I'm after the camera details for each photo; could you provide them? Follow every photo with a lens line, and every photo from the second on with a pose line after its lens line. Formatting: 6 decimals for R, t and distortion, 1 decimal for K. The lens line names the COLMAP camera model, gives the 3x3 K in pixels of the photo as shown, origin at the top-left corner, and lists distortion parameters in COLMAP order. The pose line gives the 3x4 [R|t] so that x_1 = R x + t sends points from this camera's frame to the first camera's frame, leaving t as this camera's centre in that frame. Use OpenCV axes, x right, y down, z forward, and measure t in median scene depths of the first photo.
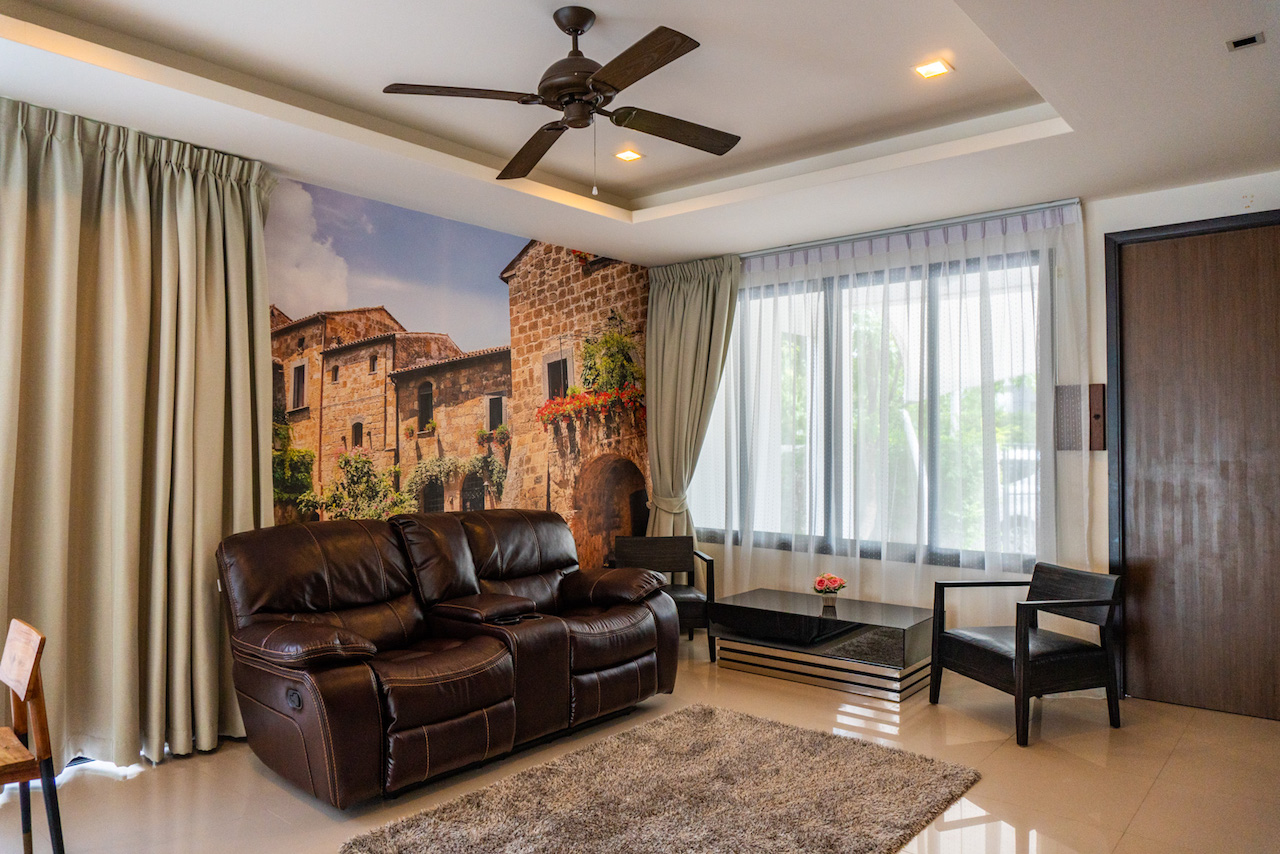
lens RADIAL K [[855.2, 0, 643.1], [0, 855.2, 428.7], [0, 0, 1]] dist [-0.036006, 0.013545]
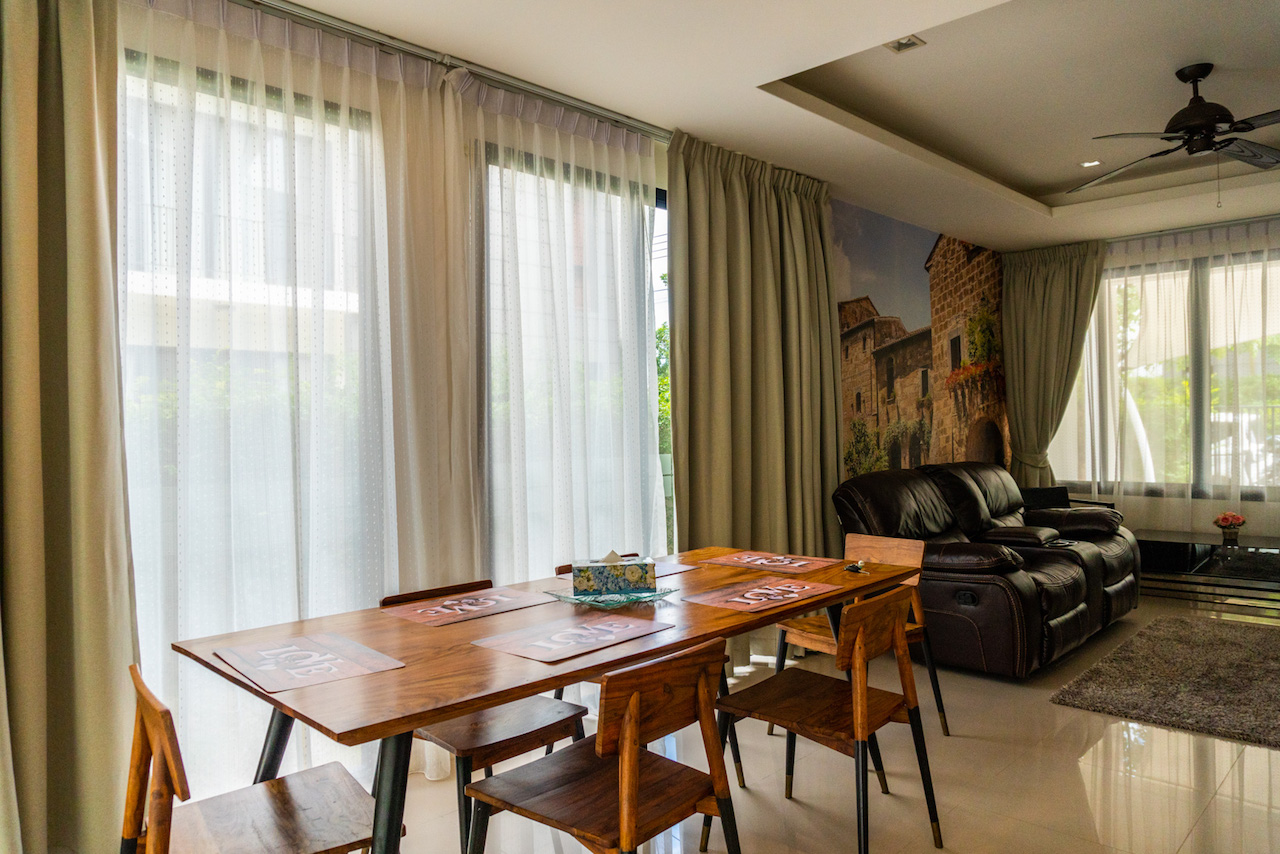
lens RADIAL K [[855.2, 0, 636.5], [0, 855.2, 425.0], [0, 0, 1]] dist [-0.036006, 0.013545]
pose [[0.996804, -0.024906, -0.075904, -0.476417], [0.026470, 0.999456, 0.019680, 0.005915], [0.075372, -0.021626, 0.996921, -0.202178]]
